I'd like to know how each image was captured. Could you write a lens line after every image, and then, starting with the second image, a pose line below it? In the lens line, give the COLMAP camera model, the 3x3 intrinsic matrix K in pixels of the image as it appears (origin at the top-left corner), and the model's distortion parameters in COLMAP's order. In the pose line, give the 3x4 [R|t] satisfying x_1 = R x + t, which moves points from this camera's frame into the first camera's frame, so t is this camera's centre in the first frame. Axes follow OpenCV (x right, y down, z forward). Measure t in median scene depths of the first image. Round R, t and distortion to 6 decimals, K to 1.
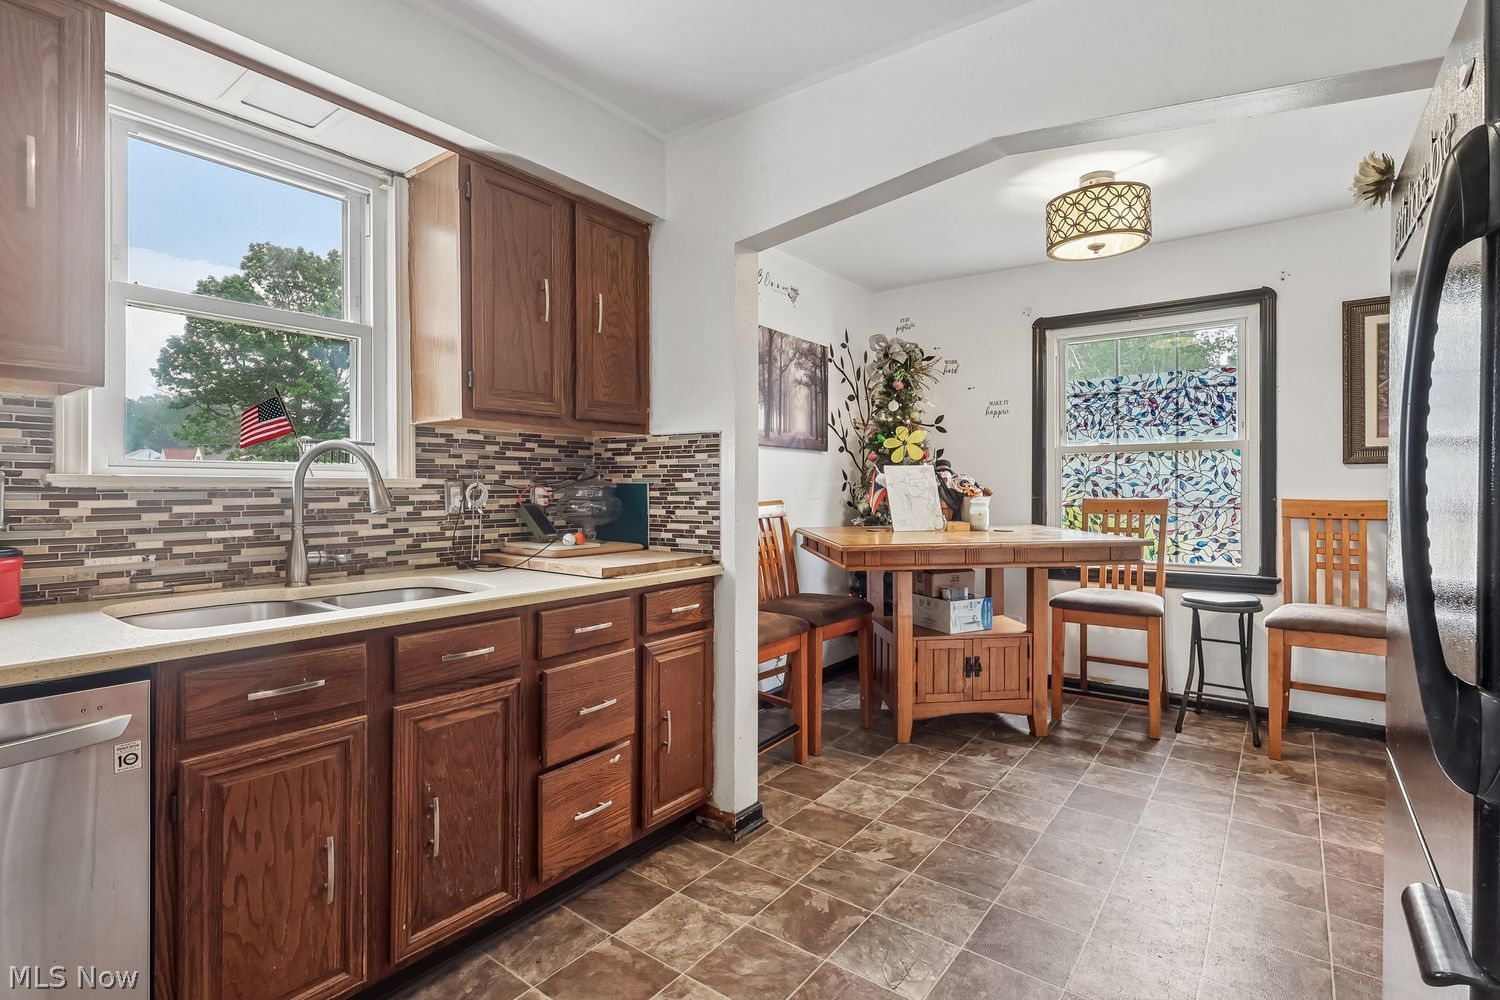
lens RADIAL K [[723.2, 0, 747.8], [0, 723.2, 486.1], [0, 0, 1]] dist [-0.001094, 0.001626]
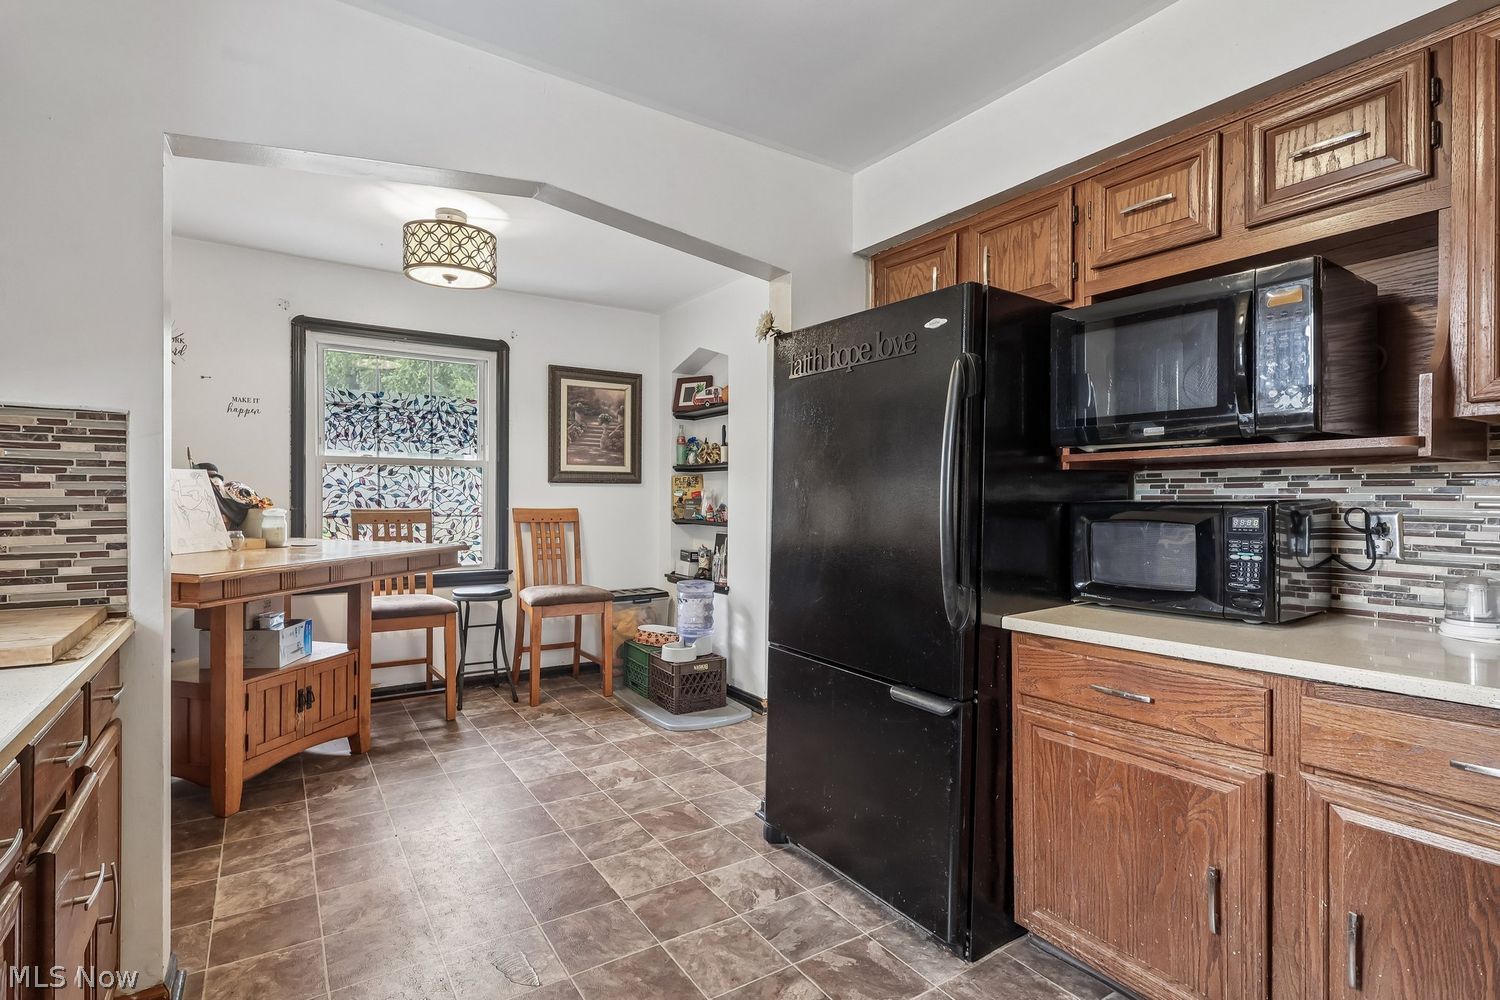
lens RADIAL K [[708.5, 0, 744.1], [0, 708.5, 504.3], [0, 0, 1]] dist [-0.001323, 0.000351]
pose [[0.335144, -0.003492, 0.942161, -0.294498], [-0.009159, 0.999934, 0.006964, -0.001513], [-0.942122, -0.010963, 0.335090, 0.176065]]
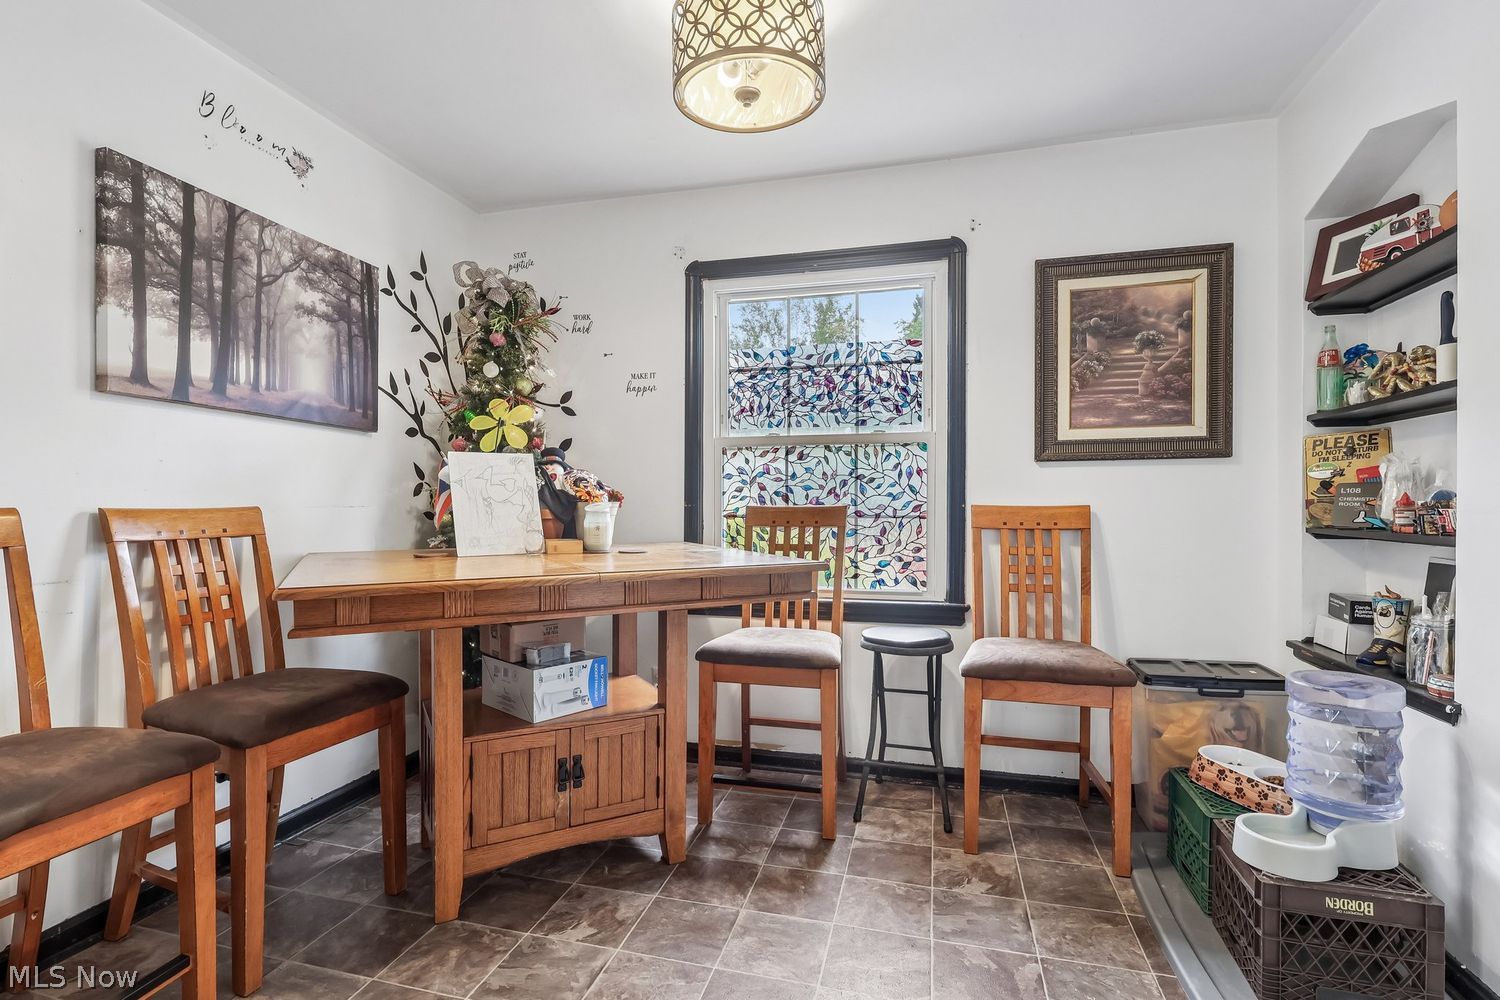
lens RADIAL K [[728.7, 0, 735.6], [0, 728.7, 513.3], [0, 0, 1]] dist [-0.004637, 0.000778]
pose [[0.930156, -0.001337, 0.367161, 0.190740], [-0.002241, 0.999954, 0.009319, 0.018802], [-0.367157, -0.009491, 0.930111, 0.328733]]
